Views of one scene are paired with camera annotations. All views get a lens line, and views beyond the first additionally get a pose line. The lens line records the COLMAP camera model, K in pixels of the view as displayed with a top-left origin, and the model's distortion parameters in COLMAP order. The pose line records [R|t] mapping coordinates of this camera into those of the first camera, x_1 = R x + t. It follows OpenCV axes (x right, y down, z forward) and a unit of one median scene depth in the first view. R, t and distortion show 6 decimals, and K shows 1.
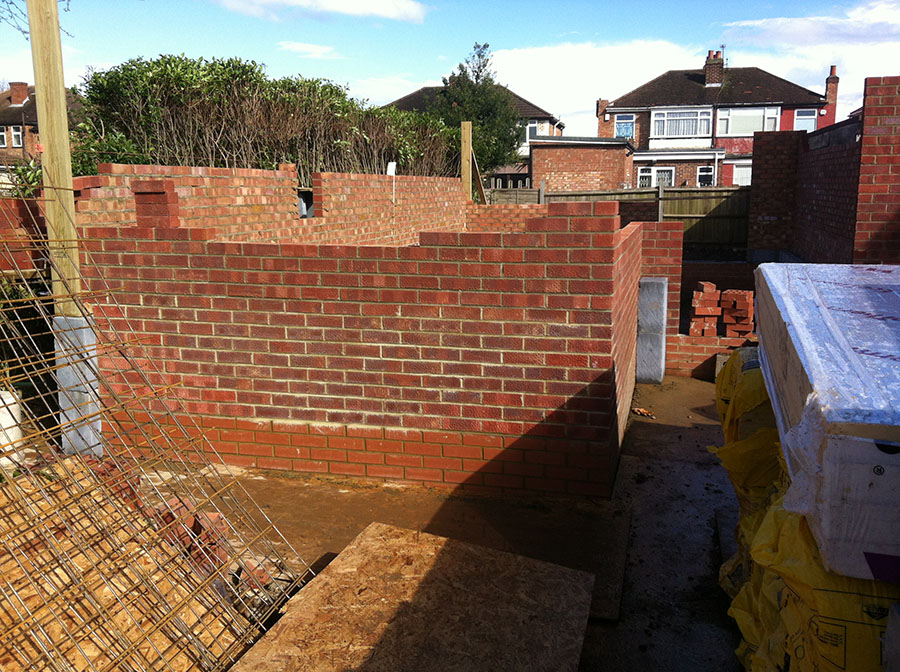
lens RADIAL K [[837.8, 0, 452.7], [0, 837.8, 331.0], [0, 0, 1]] dist [0.008570, 0.000000]
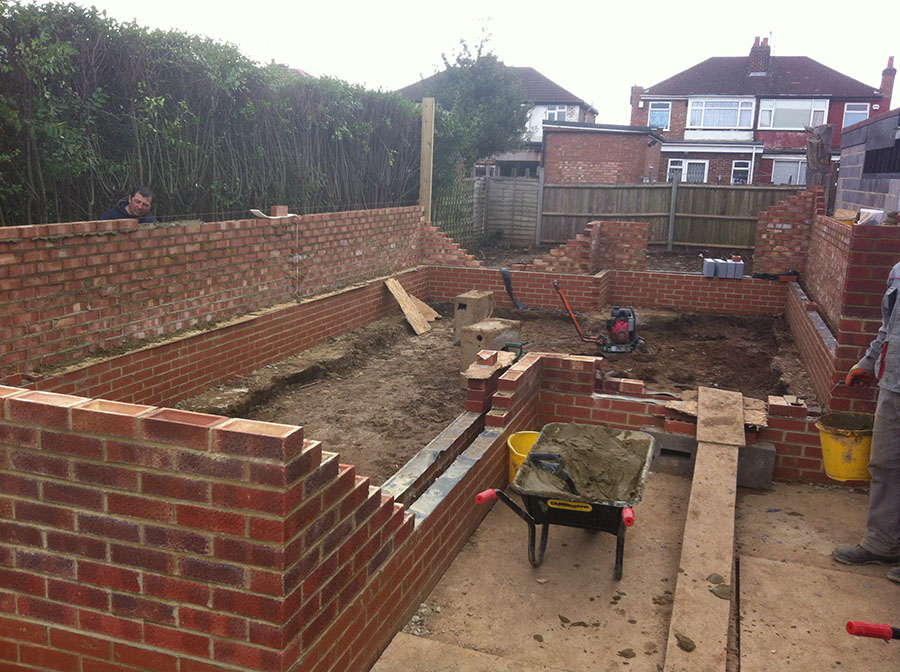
lens RADIAL K [[837.8, 0, 452.9], [0, 837.8, 326.8], [0, 0, 1]] dist [0.008570, 0.000000]
pose [[0.997728, 0.047165, -0.048107, 0.097208], [-0.046525, 0.998814, 0.014325, -0.031638], [0.048726, -0.012054, 0.998739, 0.153683]]
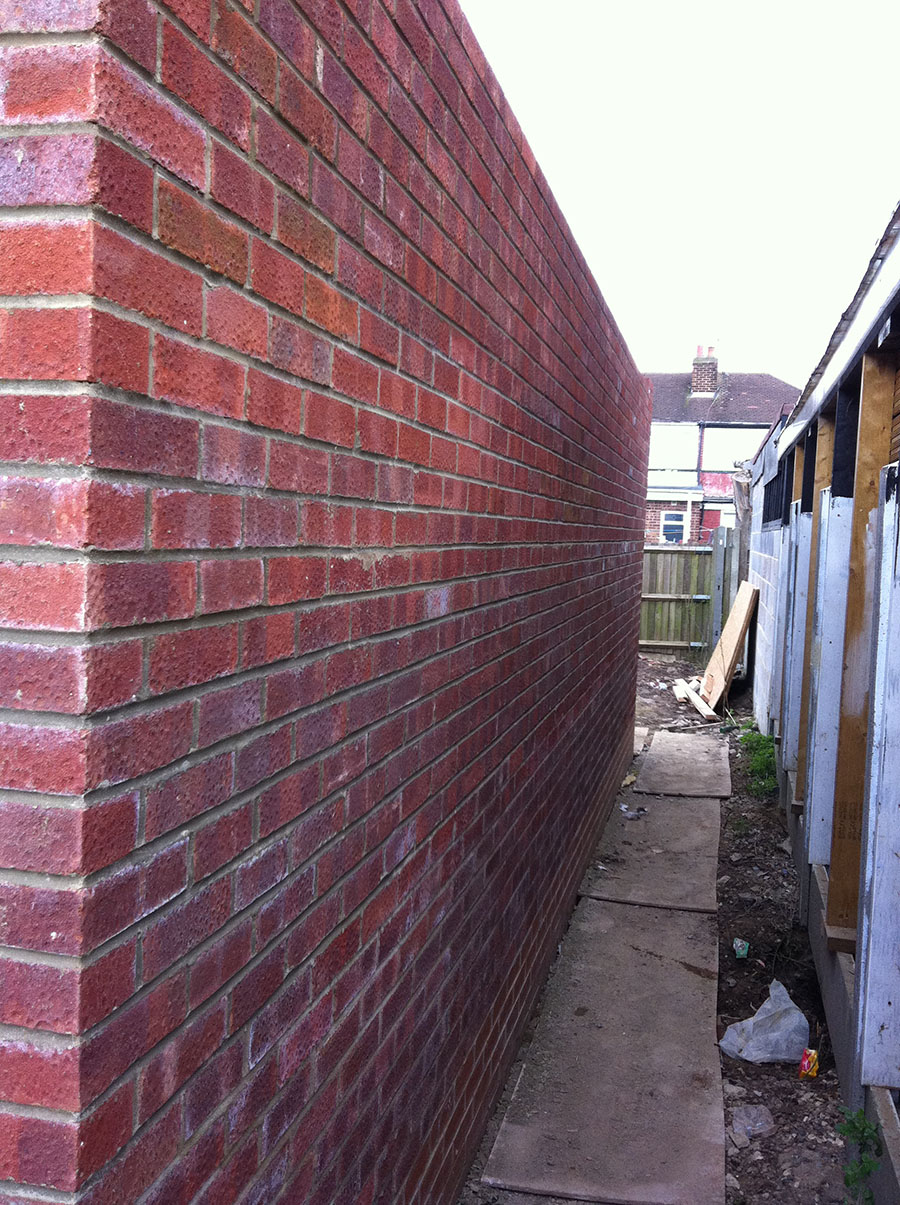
lens RADIAL K [[1121.8, 0, 450.8], [0, 1121.8, 599.0], [0, 0, 1]] dist [0.008570, 0.000000]
pose [[0.998948, 0.038938, 0.024241, 0.291927], [-0.036121, 0.993558, -0.107415, -0.076903], [-0.028267, 0.106427, 0.993919, 0.385625]]
